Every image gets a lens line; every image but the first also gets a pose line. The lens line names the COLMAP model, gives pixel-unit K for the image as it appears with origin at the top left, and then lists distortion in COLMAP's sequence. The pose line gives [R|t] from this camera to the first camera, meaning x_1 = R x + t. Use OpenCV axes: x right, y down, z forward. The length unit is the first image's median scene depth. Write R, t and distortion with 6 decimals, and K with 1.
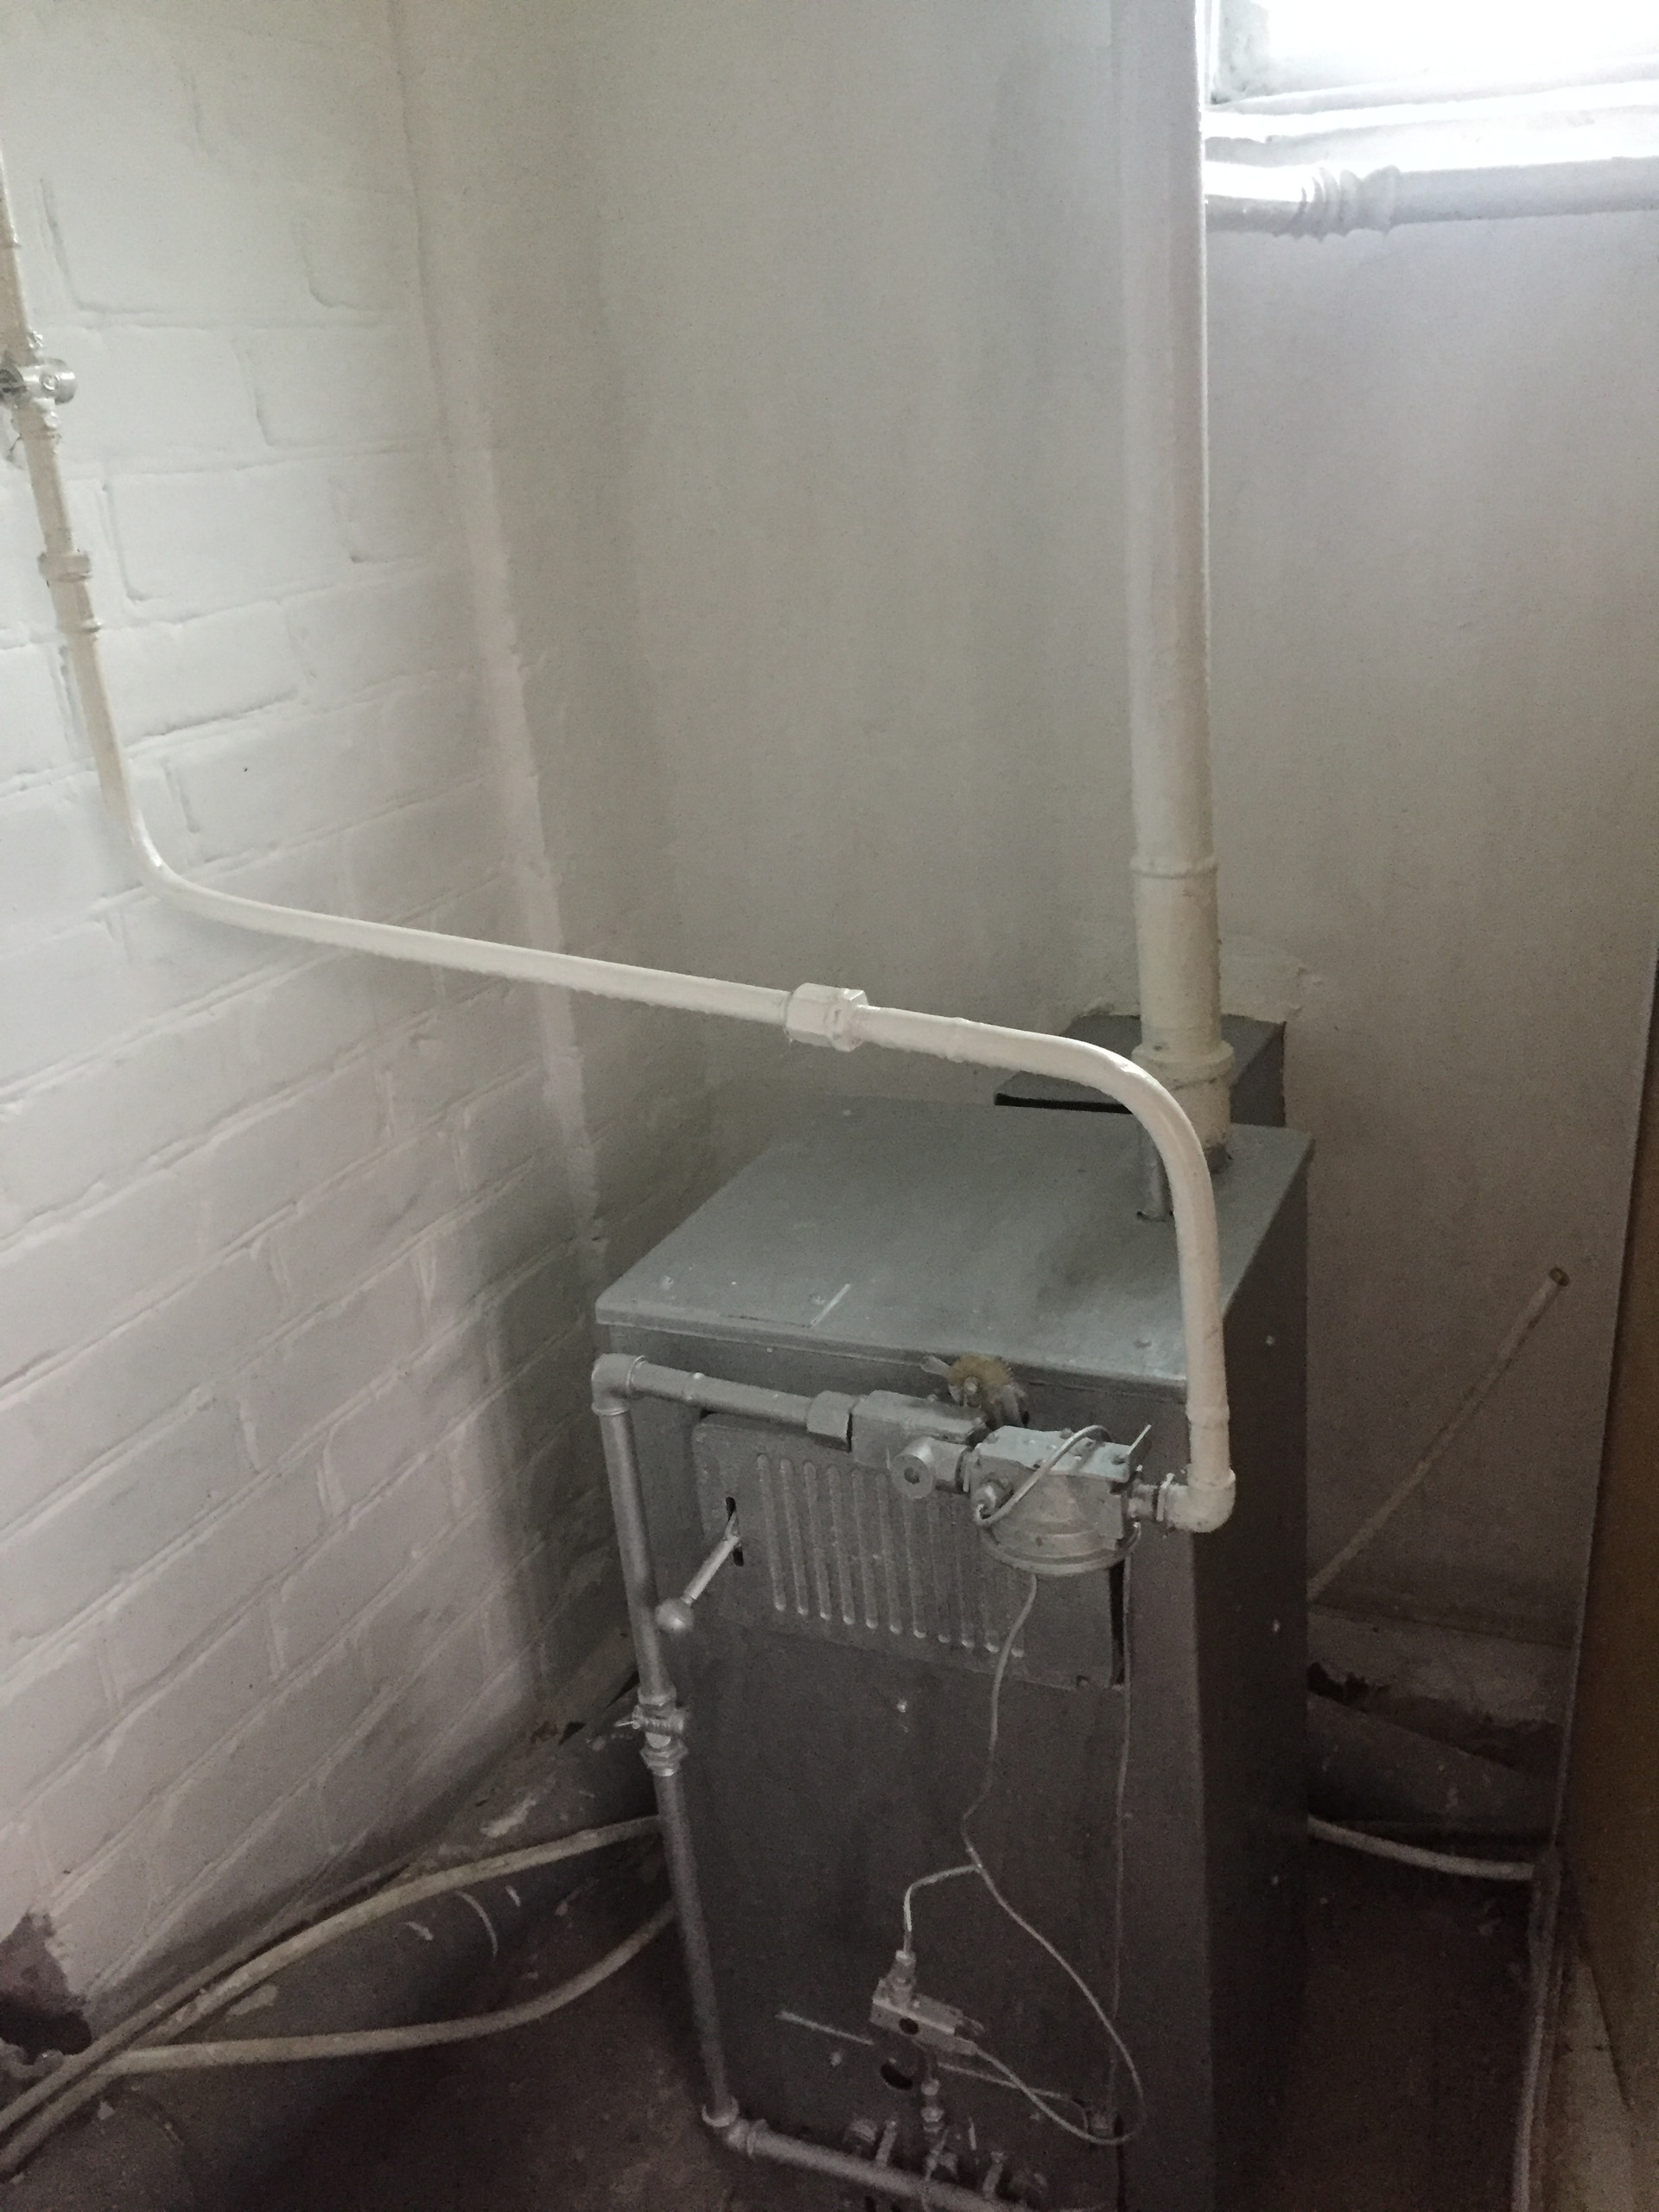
lens RADIAL K [[1896.9, 0, 849.3], [0, 1896.9, 1103.8], [0, 0, 1]] dist [0.091044, -0.116769]
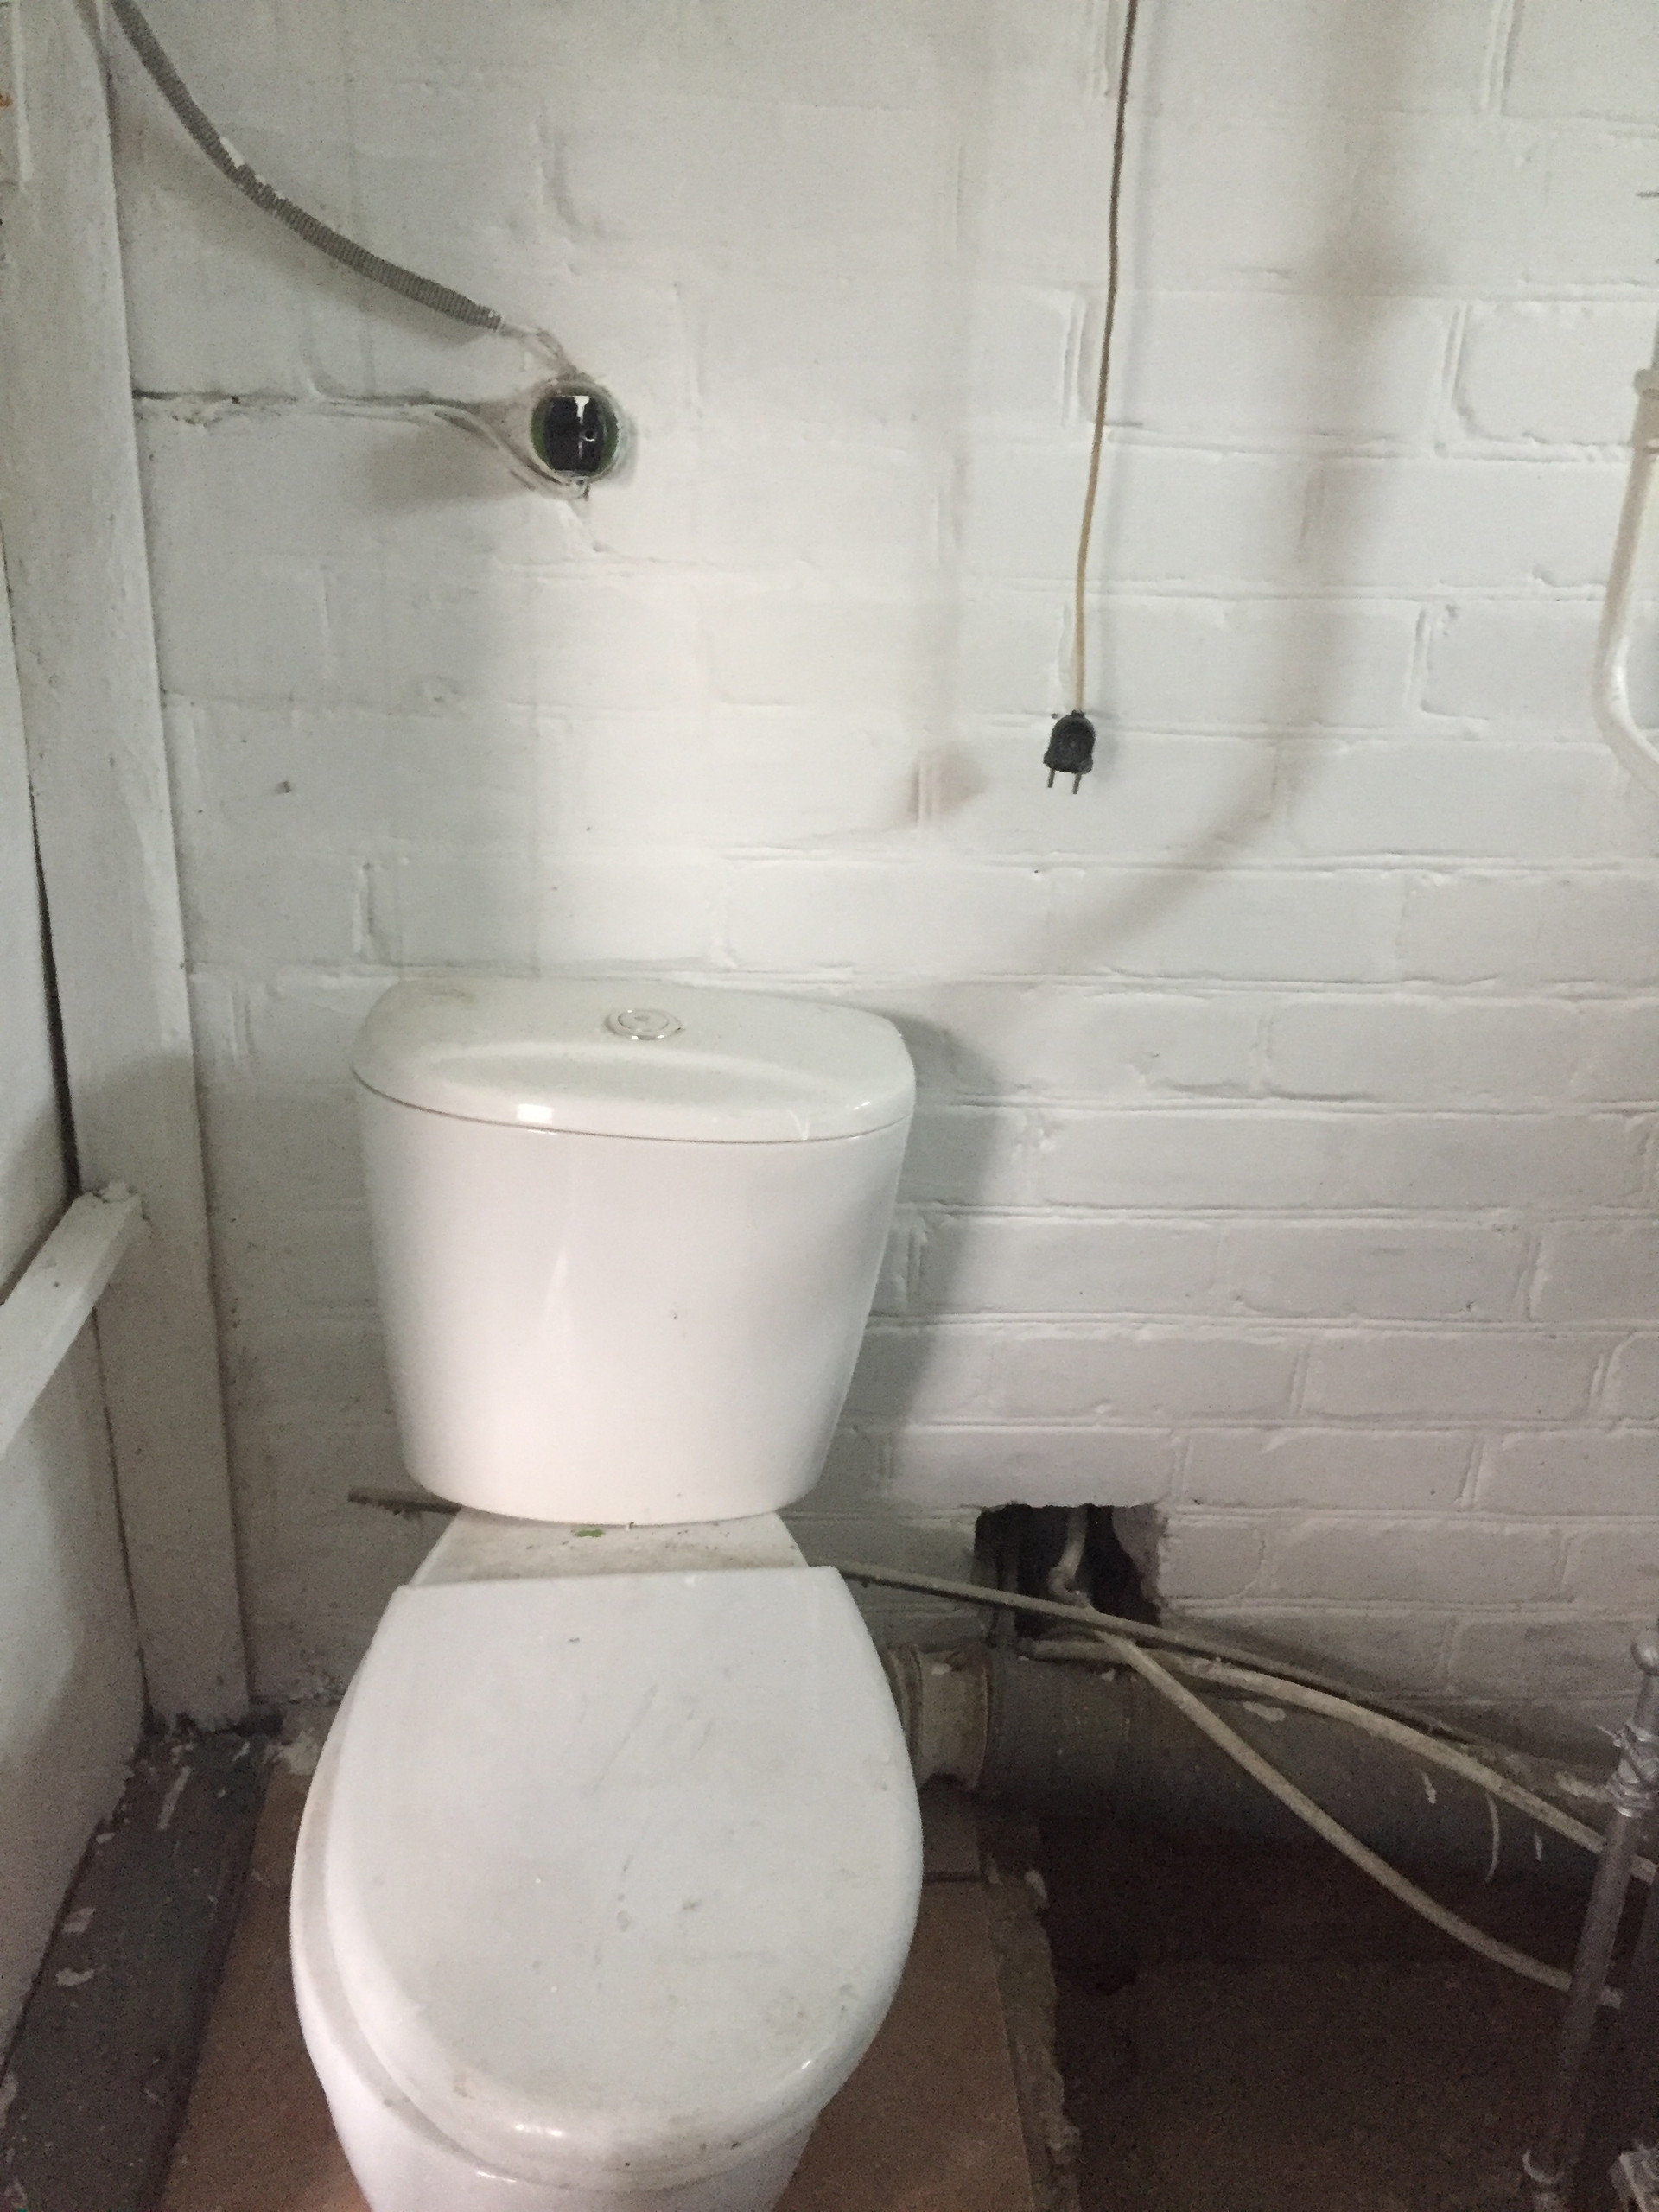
lens RADIAL K [[1896.9, 0, 849.3], [0, 1896.9, 1103.8], [0, 0, 1]] dist [0.091044, -0.116769]
pose [[0.457227, 0.445302, -0.769837, 0.272284], [-0.393920, 0.877477, 0.273606, -0.045411], [0.797352, 0.178155, 0.576620, 0.117977]]
